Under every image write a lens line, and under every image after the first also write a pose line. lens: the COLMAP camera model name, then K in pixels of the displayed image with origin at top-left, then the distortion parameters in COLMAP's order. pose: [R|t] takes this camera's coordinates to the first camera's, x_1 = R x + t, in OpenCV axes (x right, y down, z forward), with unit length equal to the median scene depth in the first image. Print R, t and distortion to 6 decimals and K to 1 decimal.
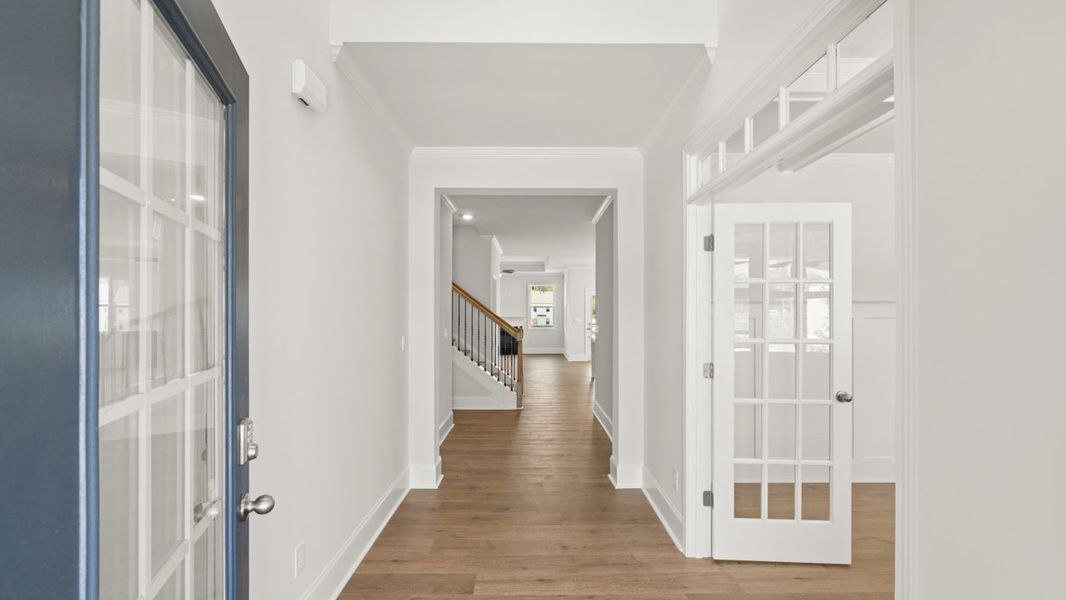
lens RADIAL K [[460.6, 0, 533.8], [0, 460.6, 309.3], [0, 0, 1]] dist [-0.003195, -0.000261]
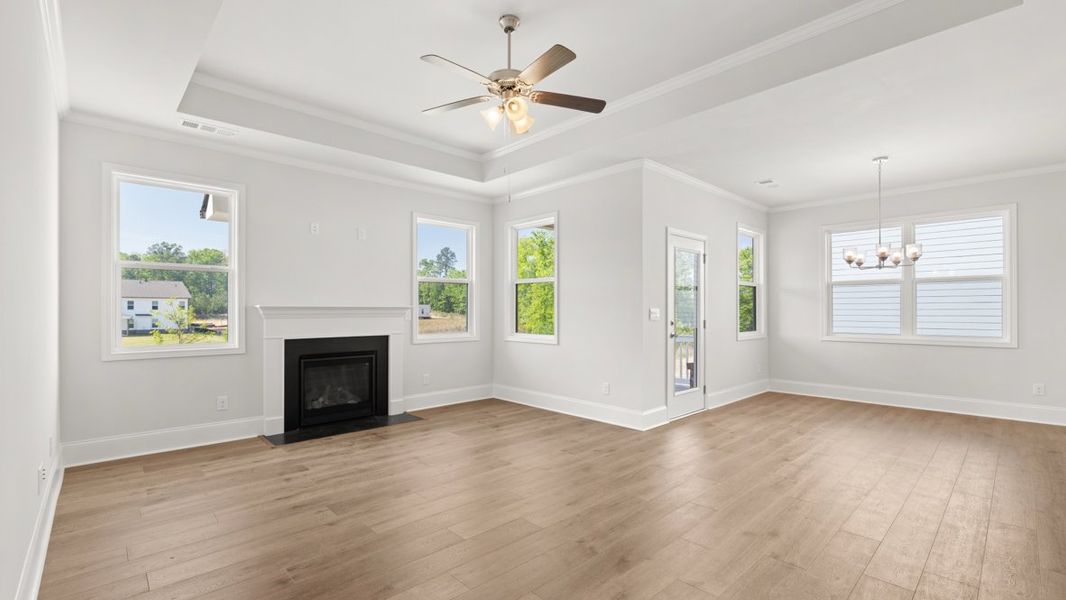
lens RADIAL K [[460.6, 0, 533.8], [0, 460.6, 309.3], [0, 0, 1]] dist [-0.003195, -0.000261]
pose [[0.730878, -0.001069, 0.682508, -0.213526], [-0.000913, 0.999996, 0.002544, 0.019568], [-0.682508, -0.002483, 0.730874, 0.774469]]
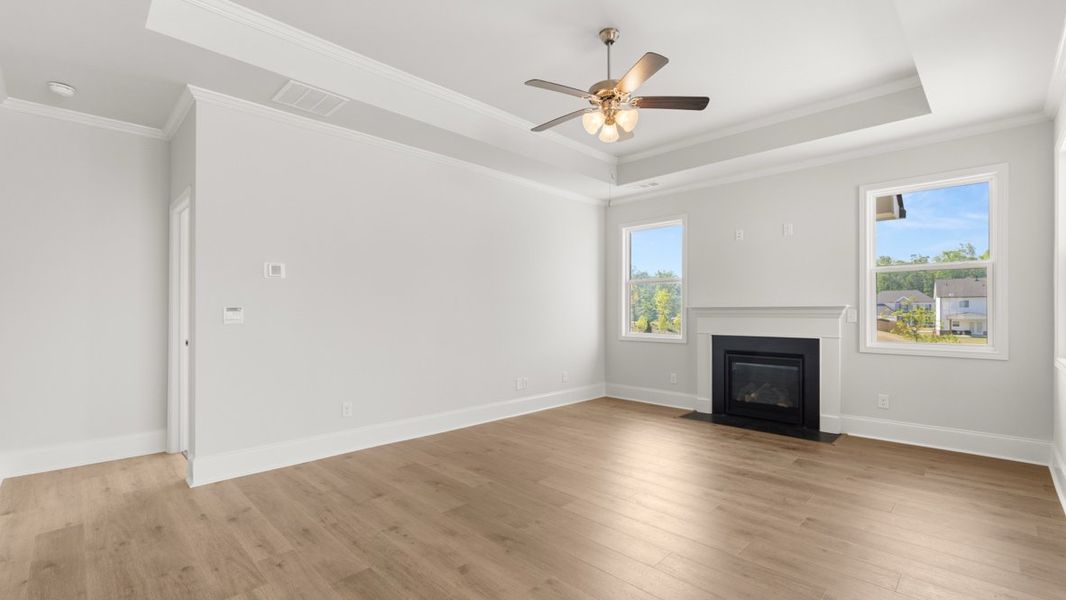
lens RADIAL K [[460.6, 0, 533.8], [0, 460.6, 309.3], [0, 0, 1]] dist [-0.003195, -0.000261]
pose [[0.704379, -0.006555, -0.709793, 0.052395], [0.004926, 0.999978, -0.004347, 0.021330], [0.709807, -0.000435, 0.704396, 0.754853]]
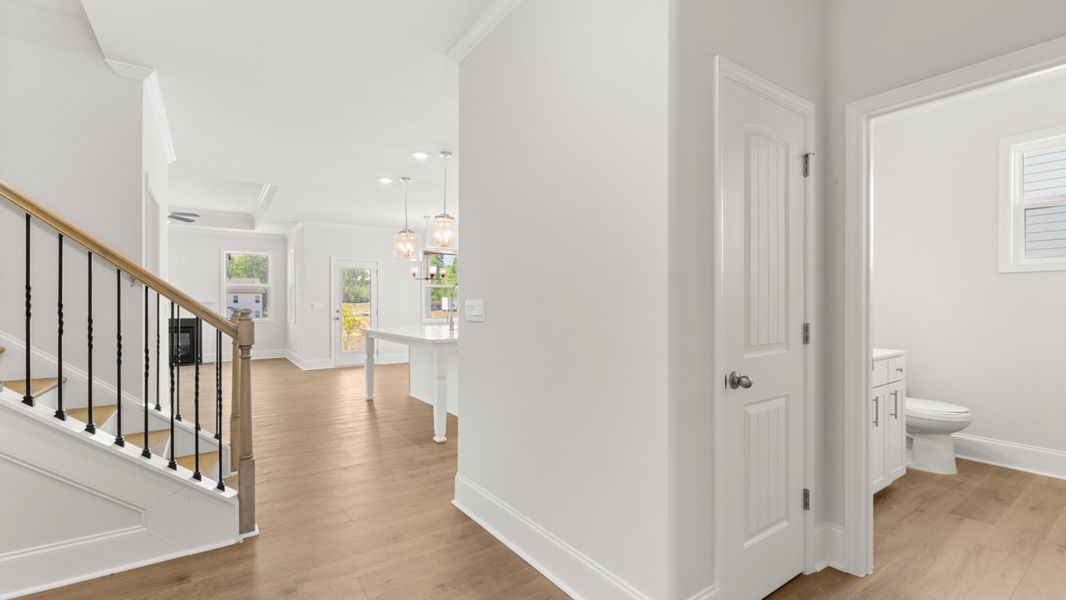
lens RADIAL K [[475.5, 0, 530.1], [0, 475.5, 303.3], [0, 0, 1]] dist [-0.000882, -0.000086]
pose [[0.833147, -0.002340, 0.553046, -0.024047], [0.000527, 0.999994, 0.003437, 0.018120], [-0.553051, -0.002572, 0.833143, 0.275838]]
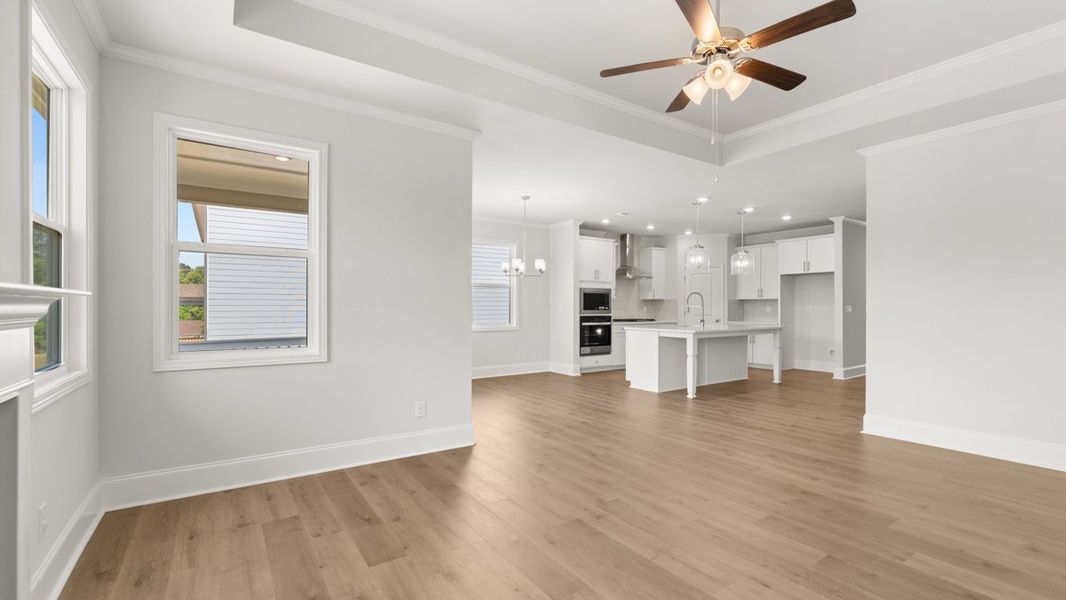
lens RADIAL K [[460.6, 0, 533.8], [0, 460.6, 309.3], [0, 0, 1]] dist [-0.003195, -0.000261]
pose [[-0.561922, -0.007670, 0.827155, -0.188582], [-0.008278, 0.999959, 0.003649, 0.021810], [-0.827149, -0.004796, -0.561962, 1.099304]]
